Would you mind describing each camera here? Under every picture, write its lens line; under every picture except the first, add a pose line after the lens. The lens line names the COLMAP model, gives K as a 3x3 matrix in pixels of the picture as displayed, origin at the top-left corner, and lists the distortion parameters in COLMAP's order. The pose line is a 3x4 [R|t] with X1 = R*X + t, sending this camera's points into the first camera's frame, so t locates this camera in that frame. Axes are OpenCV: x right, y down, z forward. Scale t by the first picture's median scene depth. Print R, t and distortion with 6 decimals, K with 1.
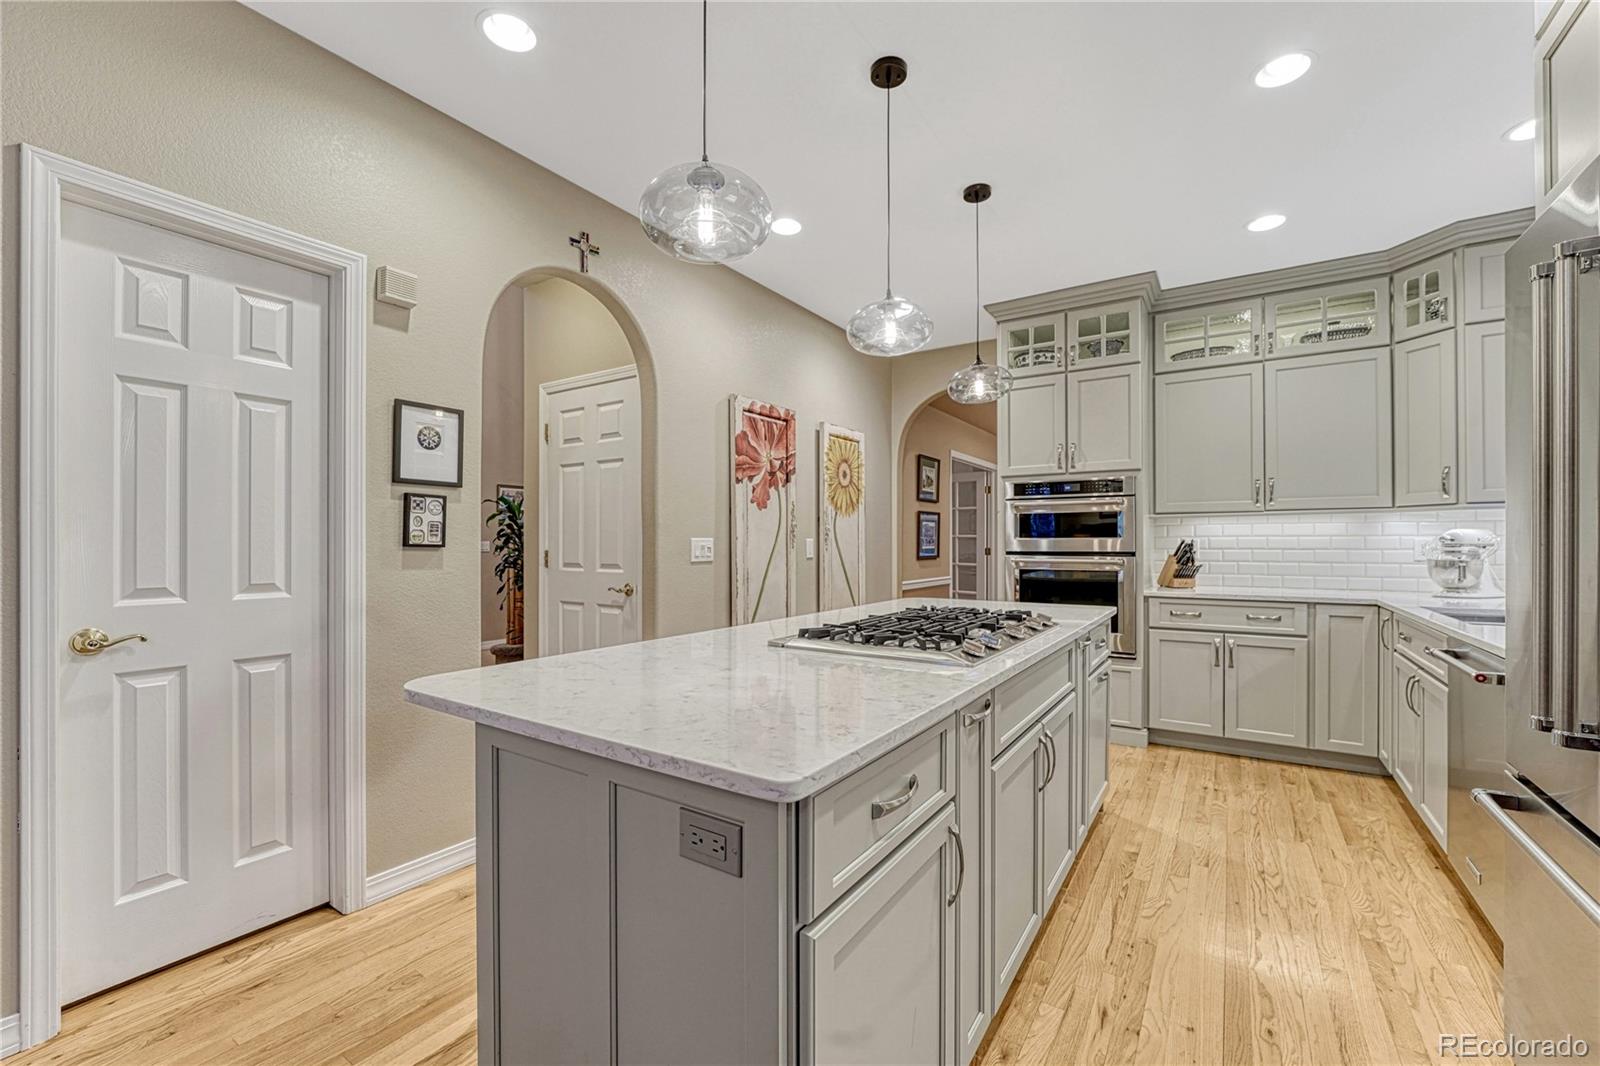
lens RADIAL K [[663.4, 0, 806.3], [0, 663.4, 542.1], [0, 0, 1]] dist [0.002339, -0.001665]
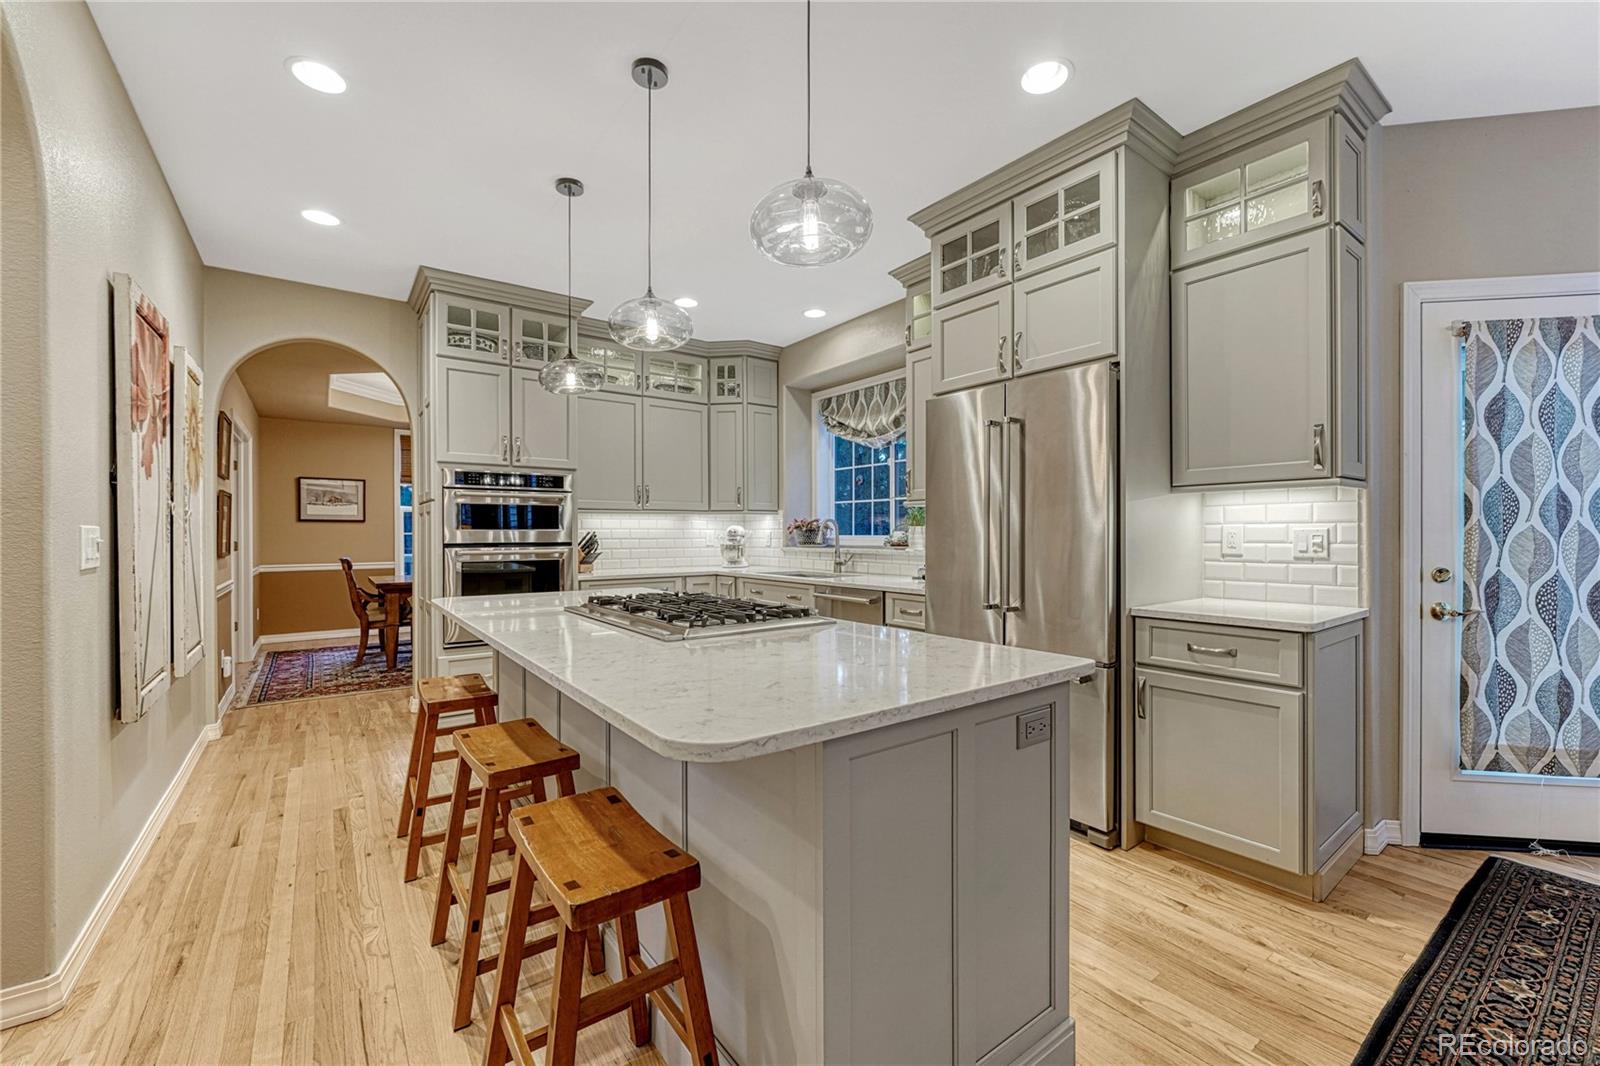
lens RADIAL K [[663.4, 0, 807.2], [0, 663.4, 537.7], [0, 0, 1]] dist [0.002339, -0.001665]
pose [[0.345519, -0.004883, 0.938399, -1.044314], [0.001019, 0.999988, 0.004828, 0.004653], [-0.938411, -0.000712, 0.345519, 0.572291]]
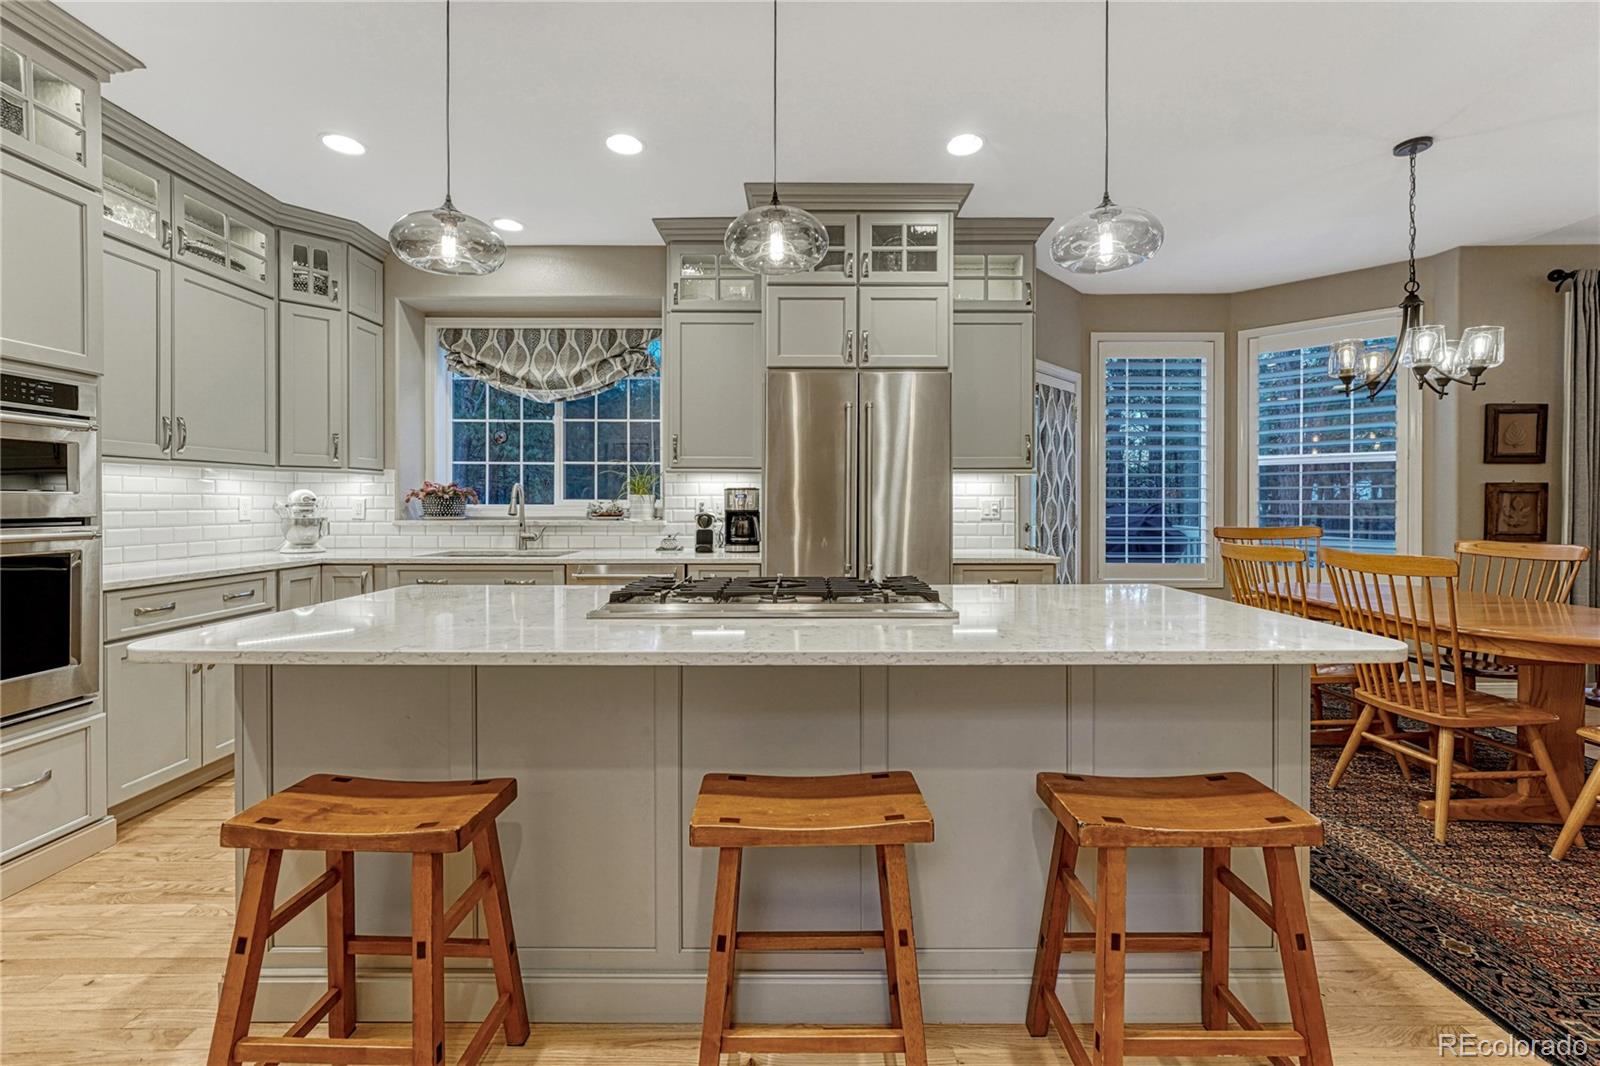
lens RADIAL K [[663.4, 0, 805.2], [0, 663.4, 505.8], [0, 0, 1]] dist [0.002339, -0.001665]
pose [[-0.549928, -0.002802, 0.835207, -0.804608], [-0.000897, 0.999996, 0.002764, 0.006271], [-0.835212, 0.000771, -0.549928, 1.956508]]
